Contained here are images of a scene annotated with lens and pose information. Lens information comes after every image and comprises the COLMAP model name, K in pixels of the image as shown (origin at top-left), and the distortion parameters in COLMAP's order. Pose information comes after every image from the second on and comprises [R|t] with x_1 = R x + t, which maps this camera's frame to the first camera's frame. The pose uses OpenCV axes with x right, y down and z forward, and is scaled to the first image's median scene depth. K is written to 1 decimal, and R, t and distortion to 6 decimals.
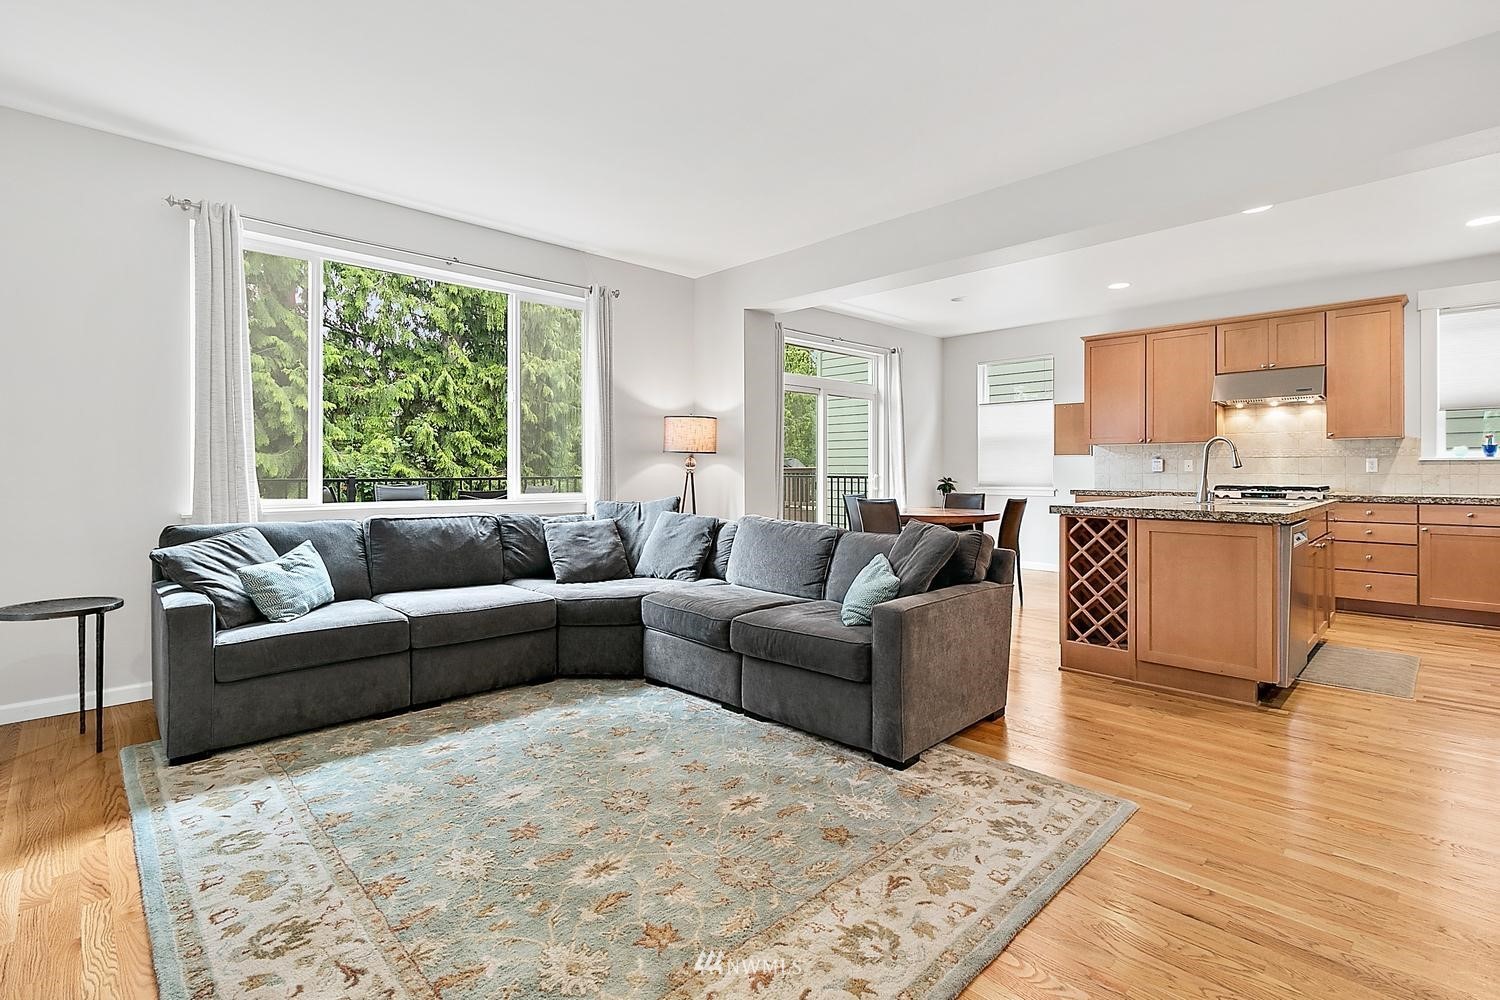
lens RADIAL K [[696.5, 0, 749.4], [0, 696.5, 468.0], [0, 0, 1]] dist [0.002635, -0.000345]
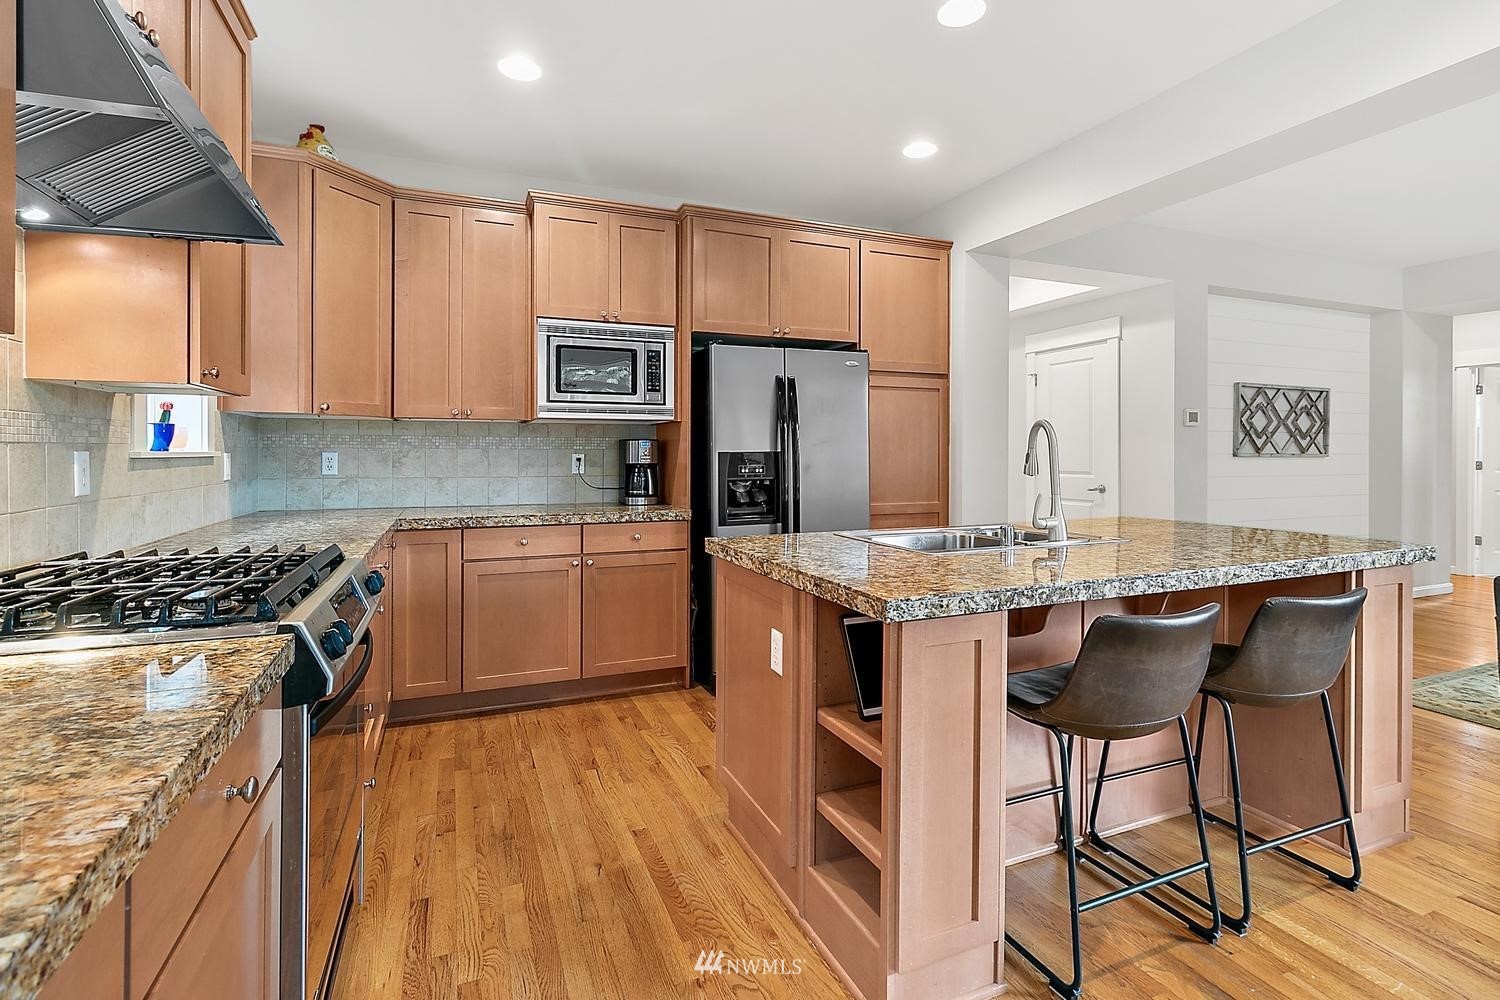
lens RADIAL K [[706.4, 0, 751.3], [0, 706.4, 455.6], [0, 0, 1]] dist [-0.000164, 0.000507]
pose [[-0.929924, -0.001208, 0.367750, 0.525905], [-0.000830, 0.999999, 0.001188, -0.013102], [-0.367751, 0.000799, -0.929924, 1.243521]]
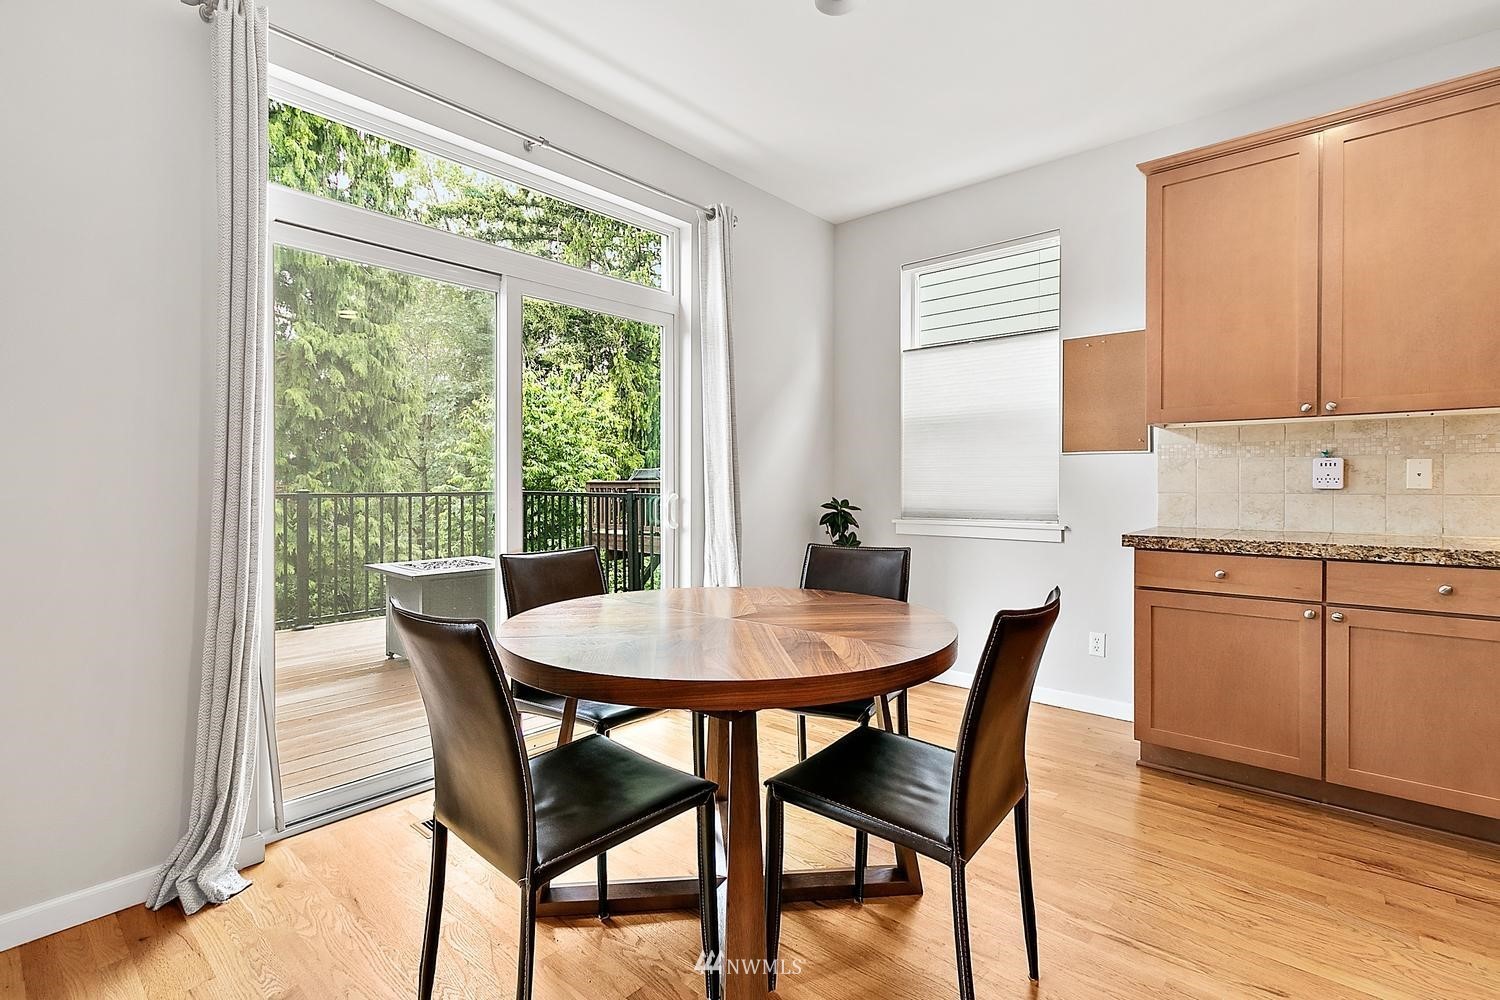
lens RADIAL K [[693.9, 0, 750.2], [0, 693.9, 483.0], [0, 0, 1]] dist [0.000971, 0.000090]
pose [[0.996576, 0.000781, 0.082684, 0.273968], [-0.000885, 0.999999, 0.001217, 0.001954], [-0.082683, -0.001286, 0.996575, 0.786691]]
